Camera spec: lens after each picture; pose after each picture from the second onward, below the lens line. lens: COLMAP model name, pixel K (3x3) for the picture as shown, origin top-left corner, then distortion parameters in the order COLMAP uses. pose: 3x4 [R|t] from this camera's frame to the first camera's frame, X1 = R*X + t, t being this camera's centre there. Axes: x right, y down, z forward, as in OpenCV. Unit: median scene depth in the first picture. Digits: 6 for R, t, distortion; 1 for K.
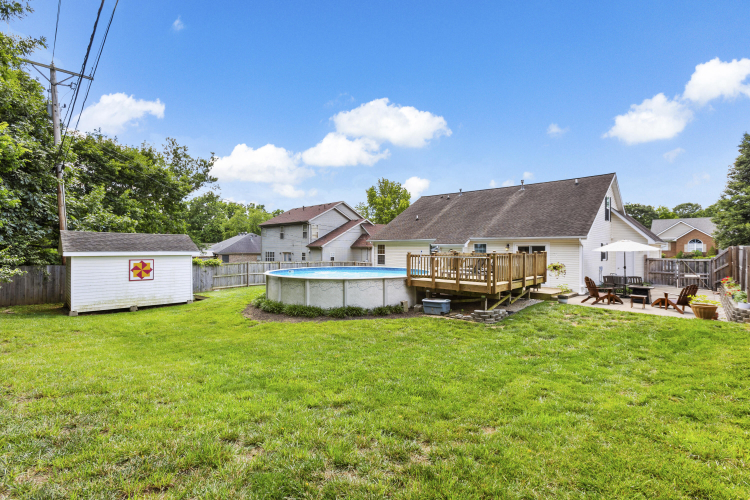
lens RADIAL K [[330.2, 0, 374.1], [0, 330.2, 249.8], [0, 0, 1]] dist [0.001431, 0.000186]
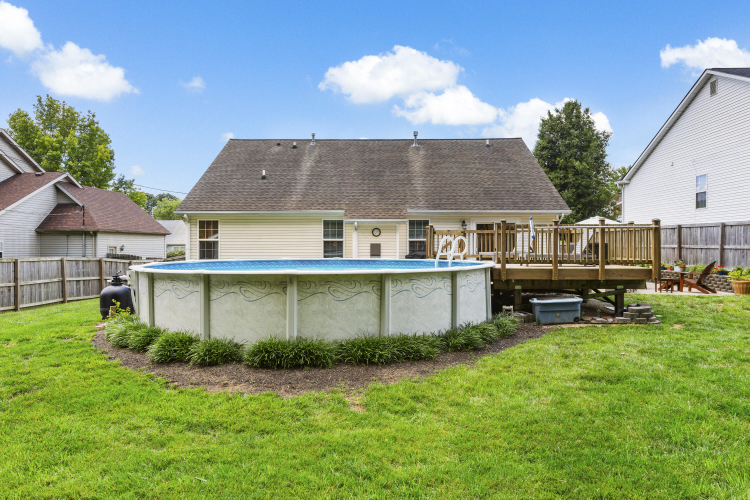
lens RADIAL K [[513.5, 0, 375.0], [0, 513.5, 250.9], [0, 0, 1]] dist [-0.005352, 0.000021]
pose [[0.758296, -0.009968, 0.651834, -0.359176], [0.002490, 0.999920, 0.012395, 0.027257], [-0.651906, -0.007776, 0.758260, 0.270149]]
